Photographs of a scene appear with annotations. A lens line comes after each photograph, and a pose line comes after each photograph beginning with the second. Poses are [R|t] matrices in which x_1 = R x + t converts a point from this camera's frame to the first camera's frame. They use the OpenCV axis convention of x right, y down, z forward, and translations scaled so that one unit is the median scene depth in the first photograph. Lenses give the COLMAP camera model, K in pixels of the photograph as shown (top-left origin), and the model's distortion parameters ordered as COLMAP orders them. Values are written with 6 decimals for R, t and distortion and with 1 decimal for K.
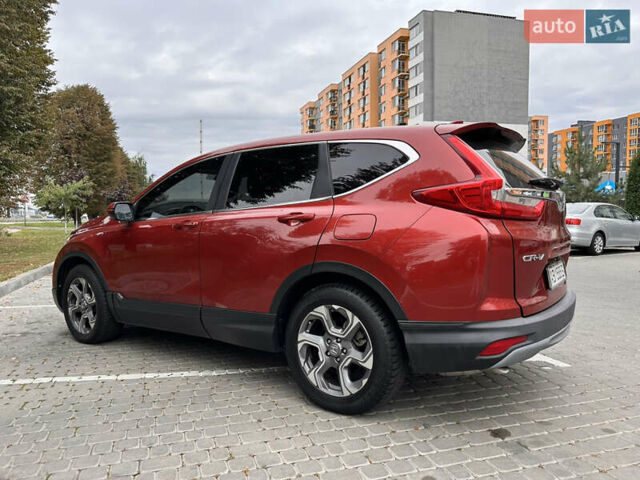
lens RADIAL K [[463.5, 0, 312.6], [0, 463.5, 258.0], [0, 0, 1]] dist [0.067508, -0.098117]
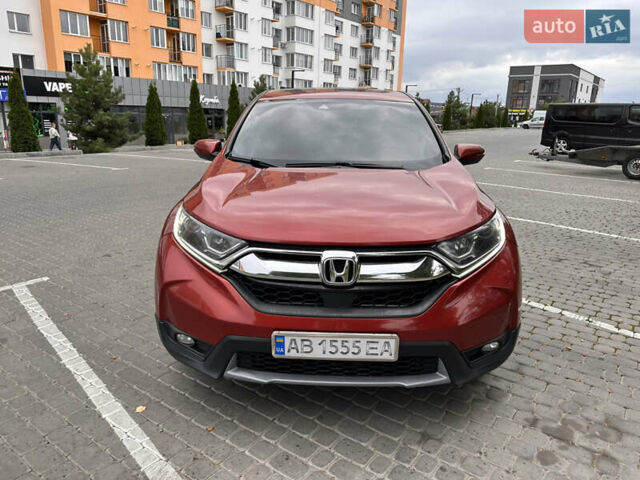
lens RADIAL K [[452.2, 0, 320.0], [0, 452.2, 240.0], [0, 0, 1]] dist [0.056276, -0.041714]
pose [[-0.561756, -0.208551, 0.800586, -1.225983], [0.067897, 0.952819, 0.295849, -0.284509], [-0.824512, 0.220553, -0.521091, 2.133516]]
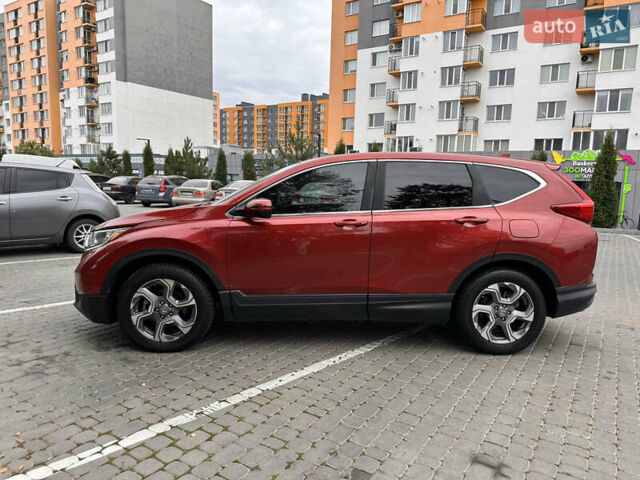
lens RADIAL K [[443.0, 0, 320.0], [0, 443.0, 240.0], [0, 0, 1]] dist [0.027684, -0.038871]
pose [[0.775250, -0.043061, 0.630185, -1.084069], [0.013988, 0.998599, 0.051027, -0.093153], [-0.631499, -0.030744, 0.774767, 0.248478]]
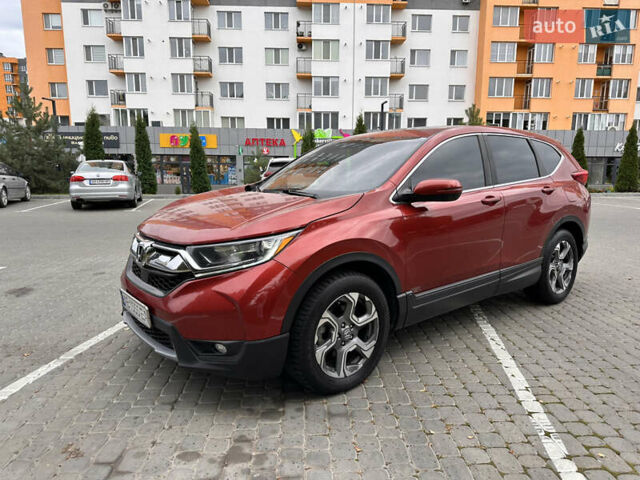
lens RADIAL K [[443.0, 0, 320.0], [0, 443.0, 240.0], [0, 0, 1]] dist [0.027684, -0.038871]
pose [[0.264863, -0.145965, 0.953175, -1.479849], [0.074717, 0.988612, 0.130630, -0.153787], [-0.961387, 0.036620, 0.272753, 1.197396]]
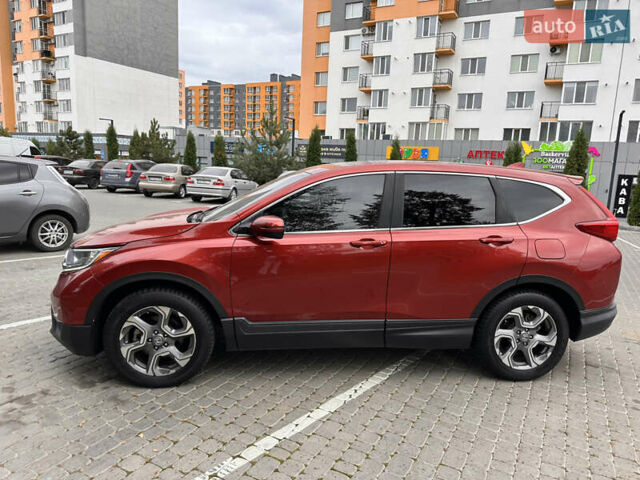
lens RADIAL K [[443.0, 0, 320.0], [0, 443.0, 240.0], [0, 0, 1]] dist [0.027684, -0.038871]
pose [[0.728281, -0.062417, 0.682430, -1.090048], [0.002490, 0.996078, 0.088446, -0.176827], [-0.685274, -0.062714, 0.725580, 0.412166]]
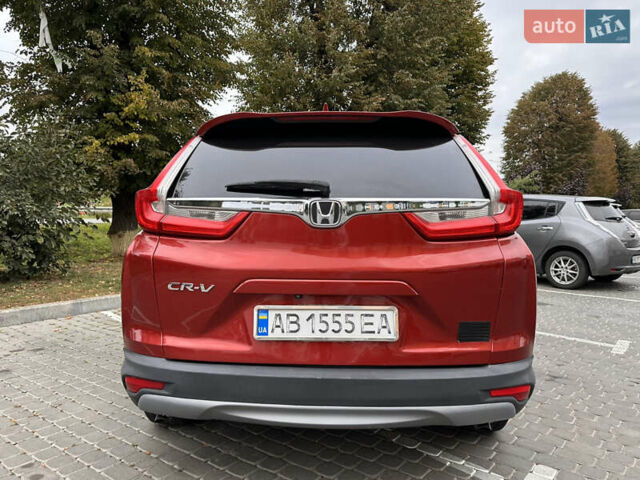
lens RADIAL K [[498.2, 0, 320.0], [0, 498.2, 240.0], [0, 0, 1]] dist [0.050520, -0.054945]
pose [[0.587030, 0.054245, -0.807746, 0.967176], [-0.079888, 0.996764, 0.008880, -0.078678], [0.805614, 0.059317, 0.589464, 0.521184]]
